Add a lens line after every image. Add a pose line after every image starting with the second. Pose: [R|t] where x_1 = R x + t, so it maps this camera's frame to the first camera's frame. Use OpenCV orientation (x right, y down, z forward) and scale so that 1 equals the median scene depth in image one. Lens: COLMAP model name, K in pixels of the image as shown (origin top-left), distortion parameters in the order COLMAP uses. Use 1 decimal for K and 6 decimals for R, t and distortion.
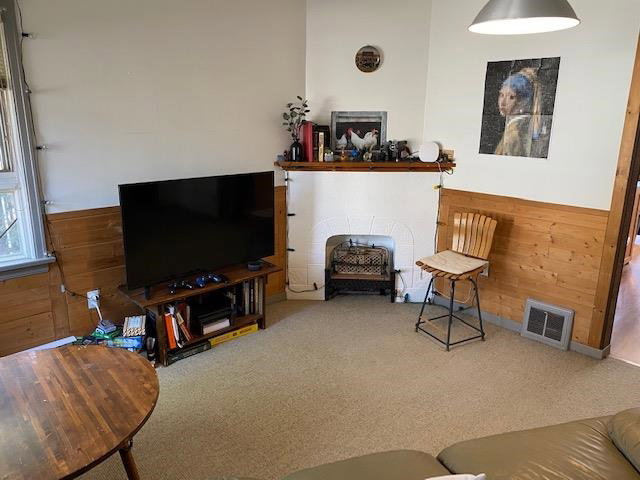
lens RADIAL K [[480.0, 0, 322.7], [0, 480.0, 232.4], [0, 0, 1]] dist [0.091922, -0.129870]
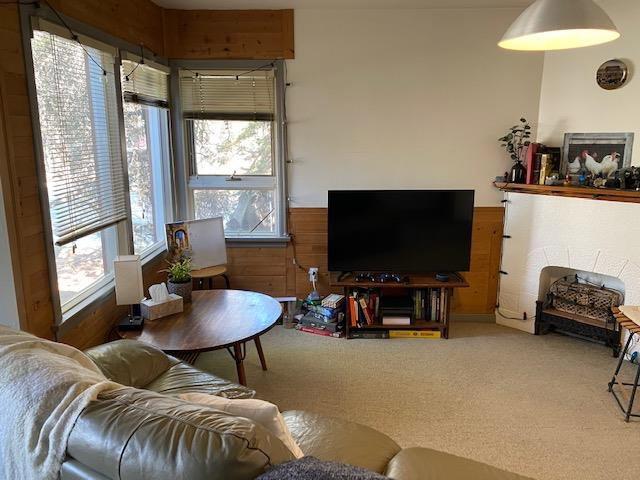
lens RADIAL K [[488.7, 0, 323.6], [0, 488.7, 231.8], [0, 0, 1]] dist [0.010333, -0.003260]
pose [[0.723022, 0.125441, -0.679340, 0.353906], [-0.160210, 0.987013, 0.011742, 0.000996], [0.671991, 0.100348, 0.733730, 0.015265]]
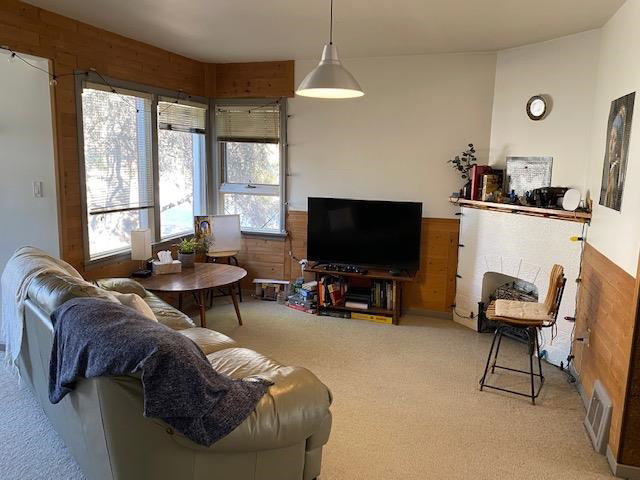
lens RADIAL K [[488.7, 0, 323.6], [0, 488.7, 231.8], [0, 0, 1]] dist [0.010333, -0.003260]
pose [[0.490763, 0.130610, -0.861448, 0.797501], [-0.227912, 0.973520, 0.017761, -0.014571], [0.840956, 0.187618, 0.507535, 0.135975]]
